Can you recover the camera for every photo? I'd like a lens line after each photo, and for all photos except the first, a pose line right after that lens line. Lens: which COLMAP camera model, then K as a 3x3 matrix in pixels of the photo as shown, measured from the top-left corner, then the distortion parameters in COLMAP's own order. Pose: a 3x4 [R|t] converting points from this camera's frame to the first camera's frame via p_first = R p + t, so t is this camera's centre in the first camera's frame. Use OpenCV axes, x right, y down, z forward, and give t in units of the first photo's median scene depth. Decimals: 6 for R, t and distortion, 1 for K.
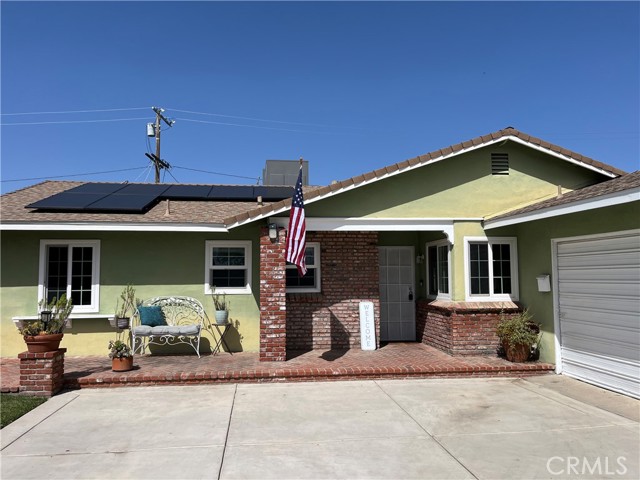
lens RADIAL K [[486.5, 0, 318.3], [0, 486.5, 240.7], [0, 0, 1]] dist [0.047710, -0.001497]
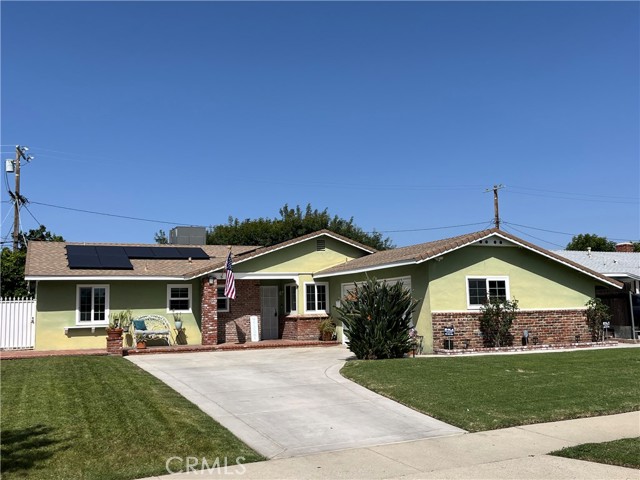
lens RADIAL K [[610.8, 0, 319.6], [0, 610.8, 239.4], [0, 0, 1]] dist [0.022697, 0.000000]
pose [[0.956683, 0.016216, 0.290679, -0.364355], [-0.002018, 0.998793, -0.049075, -0.058067], [-0.291124, 0.046363, 0.955561, -1.397438]]
